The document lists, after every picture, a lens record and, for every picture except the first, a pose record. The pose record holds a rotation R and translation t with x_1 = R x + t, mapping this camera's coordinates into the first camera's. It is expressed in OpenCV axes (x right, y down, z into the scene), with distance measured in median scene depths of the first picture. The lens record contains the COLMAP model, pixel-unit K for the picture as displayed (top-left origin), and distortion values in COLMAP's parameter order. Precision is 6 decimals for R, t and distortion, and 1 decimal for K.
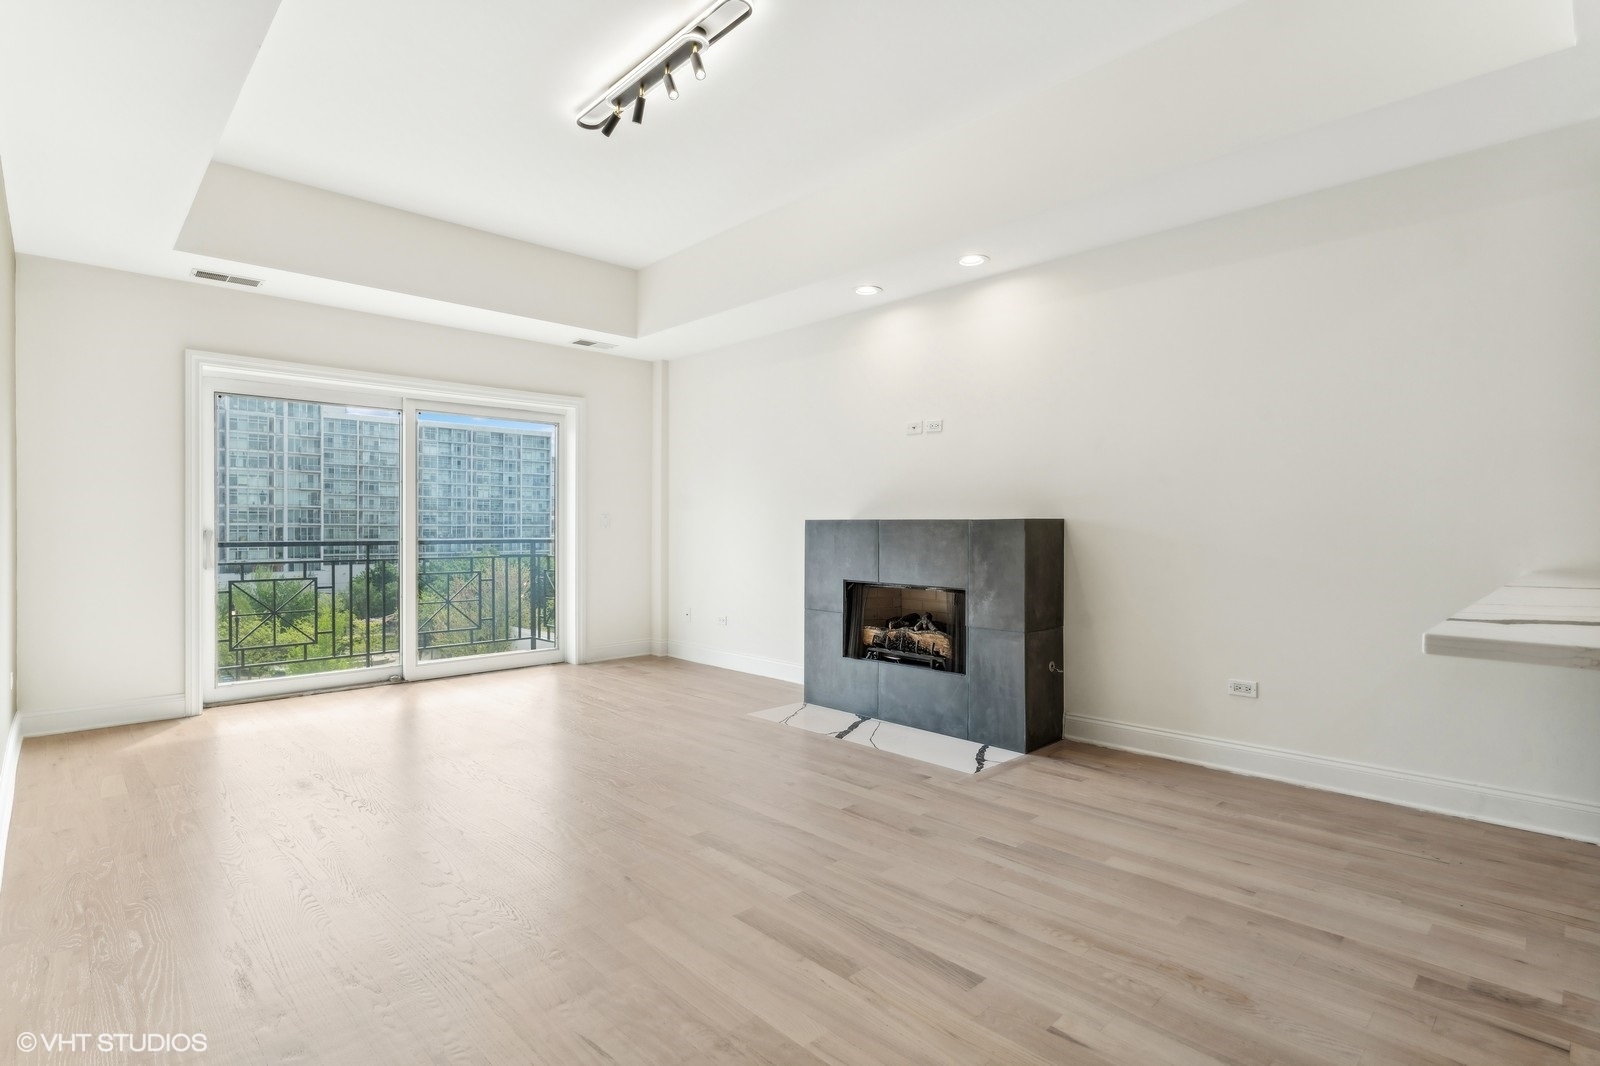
lens RADIAL K [[807.3, 0, 791.8], [0, 807.3, 531.3], [0, 0, 1]] dist [-0.002866, -0.001956]
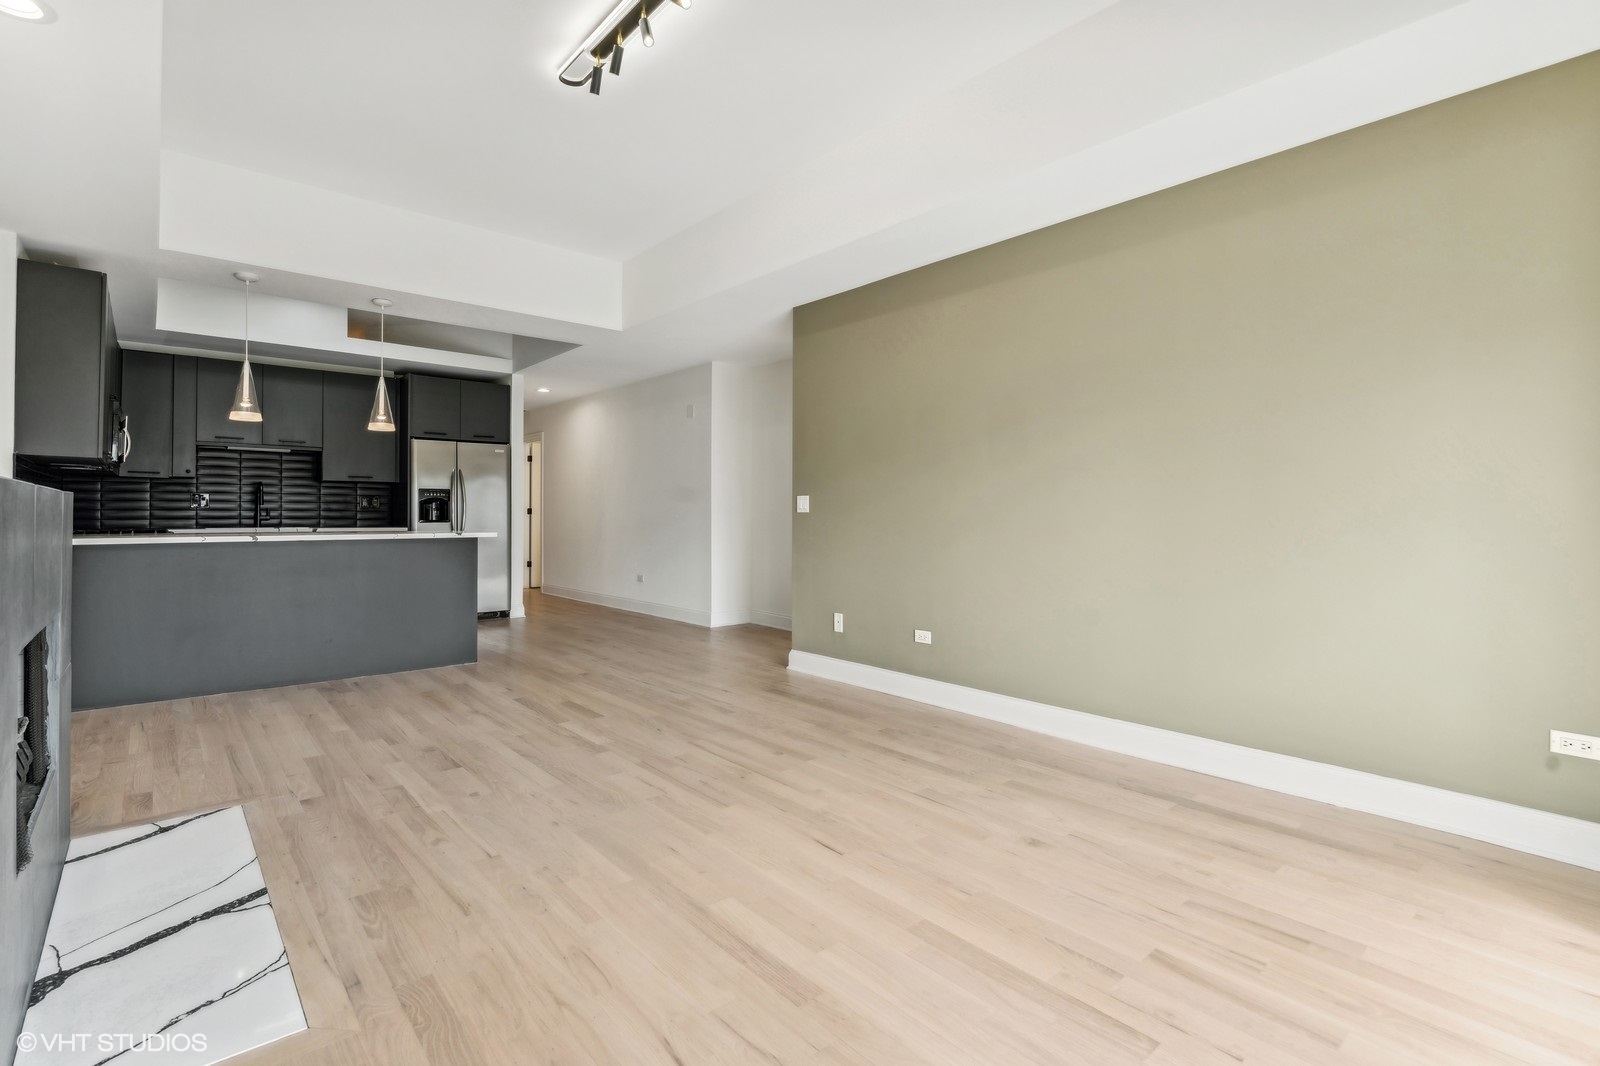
lens RADIAL K [[737.8, 0, 802.8], [0, 737.8, 524.4], [0, 0, 1]] dist [0.000135, 0.000963]
pose [[-0.999725, -0.008271, 0.021941, -0.312478], [-0.007829, 0.999766, 0.020153, -0.007065], [-0.022103, 0.019975, -0.999556, 1.472903]]
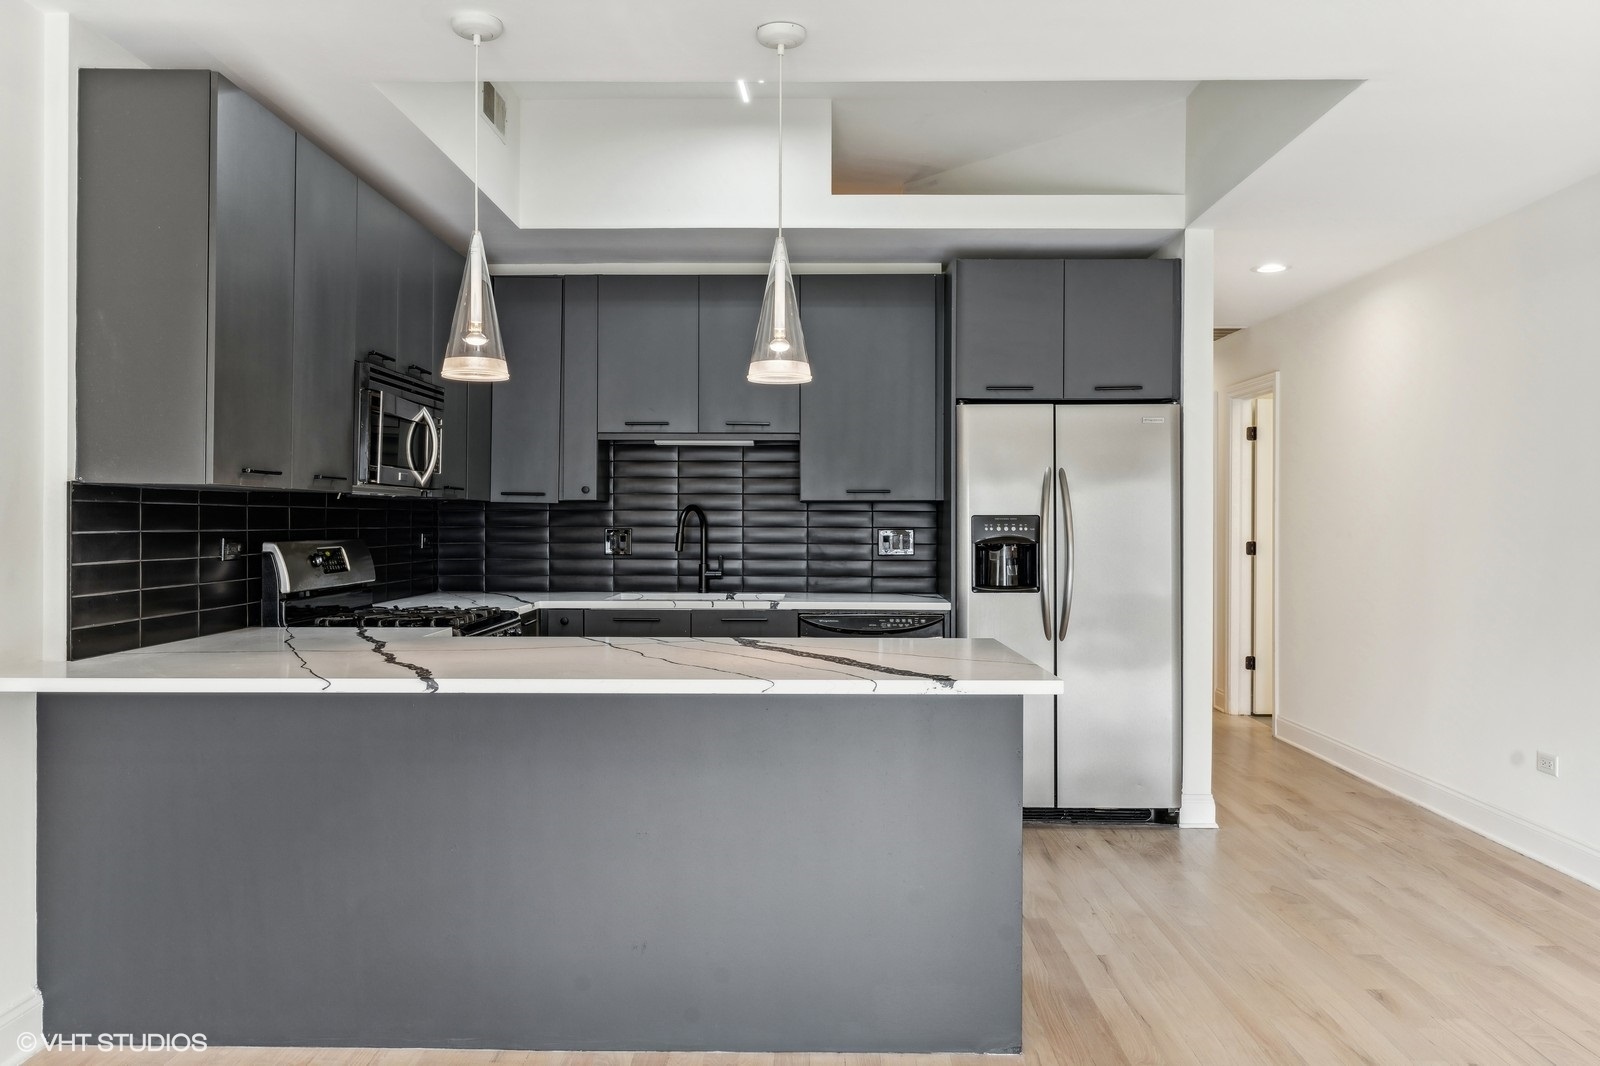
lens RADIAL K [[1197.5, 0, 789.2], [0, 1197.5, 521.3], [0, 0, 1]] dist [-0.012688, 0.007353]
pose [[-0.716910, -0.007659, 0.697124, -0.108727], [-0.001793, 0.999957, 0.009141, -0.050761], [-0.697163, 0.005303, -0.716893, 0.814038]]
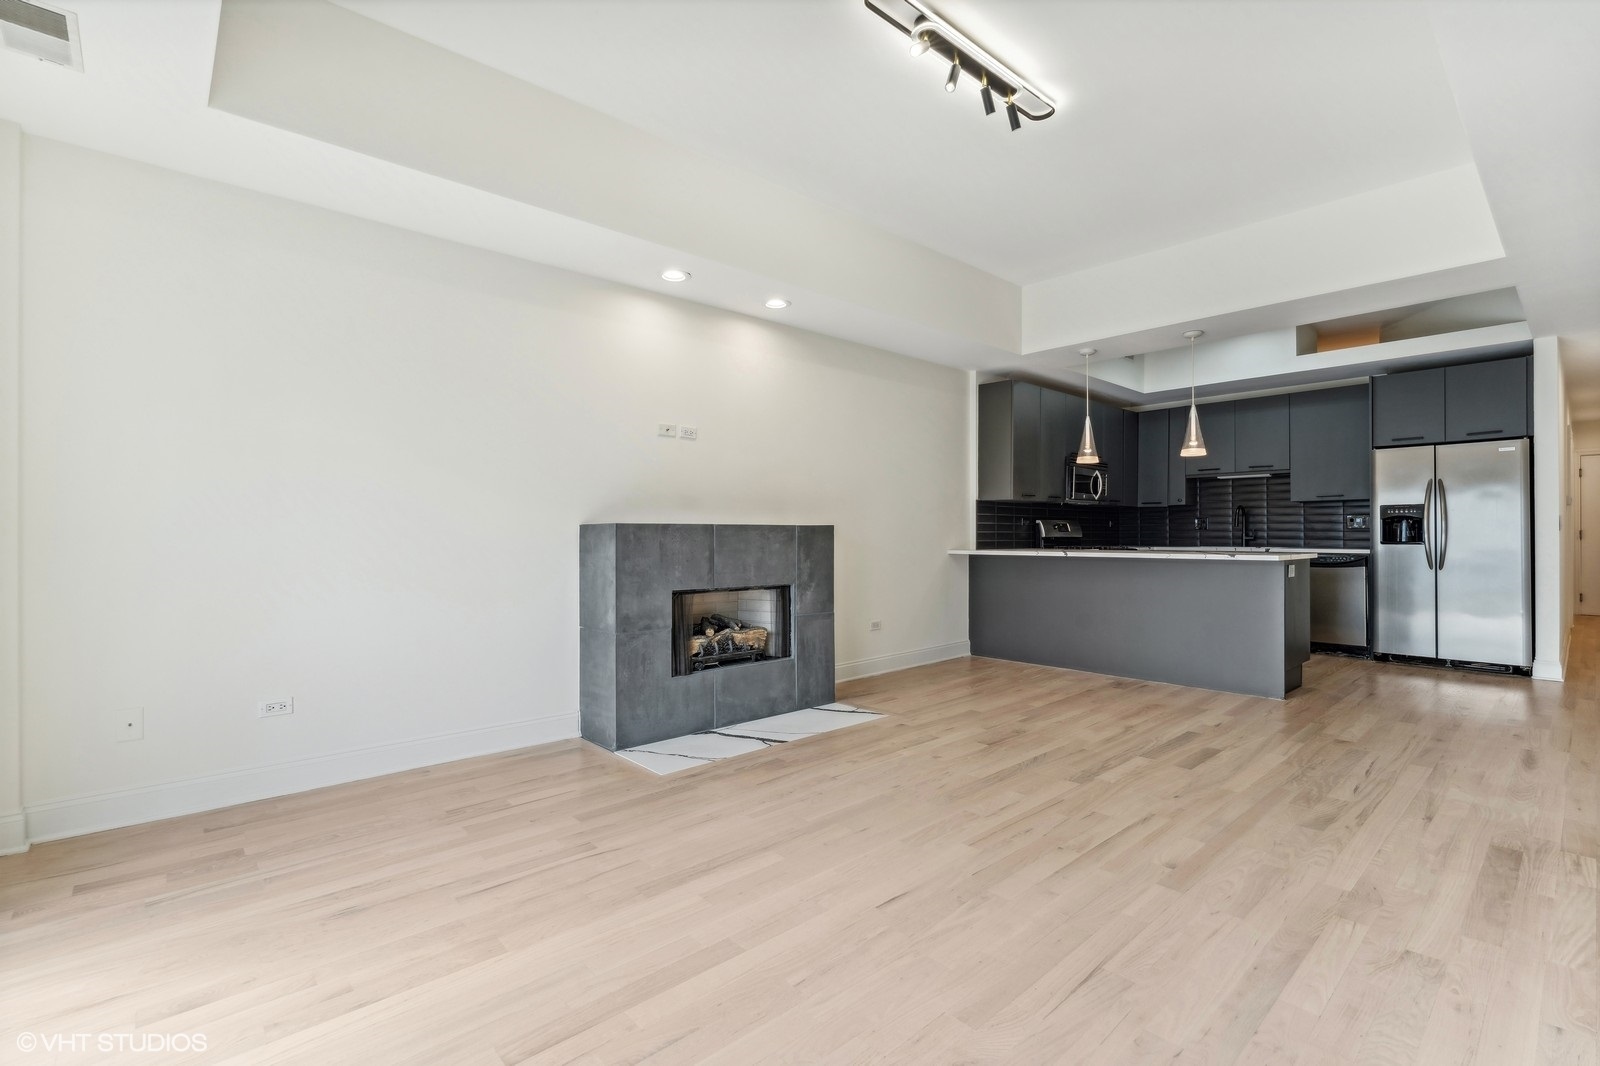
lens RADIAL K [[737.8, 0, 805.8], [0, 737.8, 532.4], [0, 0, 1]] dist [0.000135, 0.000963]
pose [[0.001900, -0.000720, 0.999998, -0.845474], [0.008432, 0.999964, 0.000704, -0.004498], [-0.999963, 0.008430, 0.001906, 0.958573]]
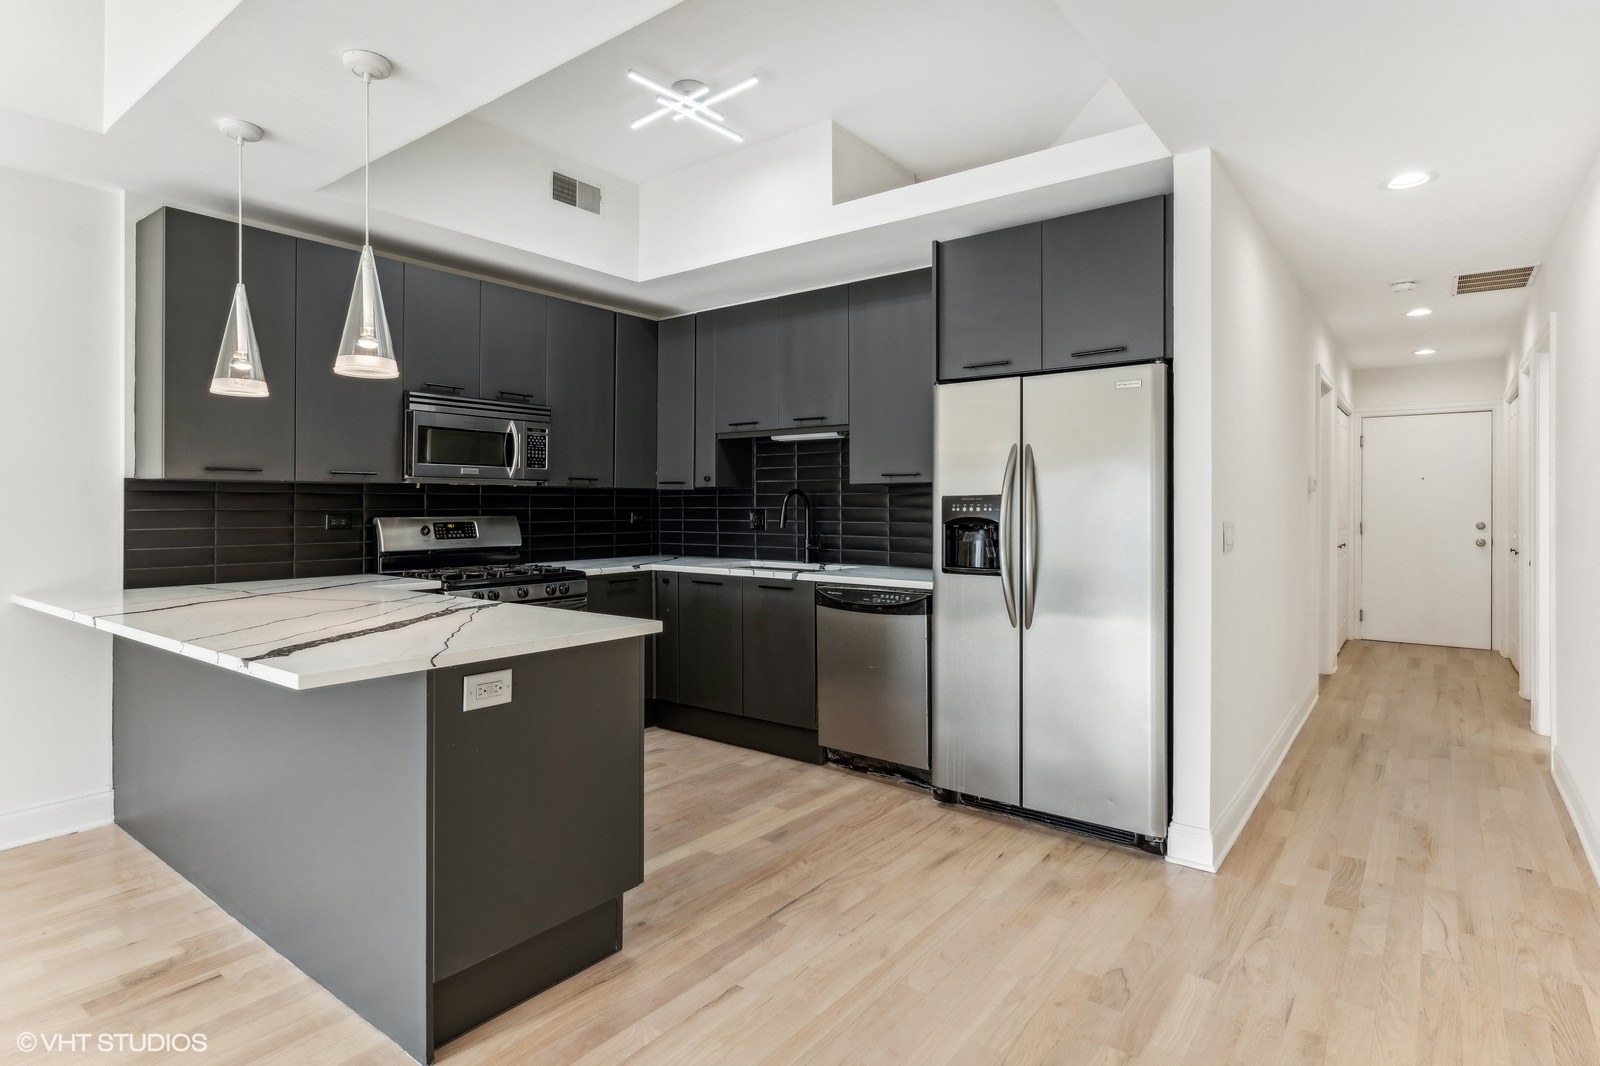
lens RADIAL K [[829.7, 0, 821.8], [0, 829.7, 507.0], [0, 0, 1]] dist [-0.005647, 0.004670]
pose [[-0.169638, -0.007367, 0.985479, -0.198645], [0.005772, 0.999947, 0.008469, -0.042831], [-0.985489, 0.007125, -0.169587, 0.108849]]
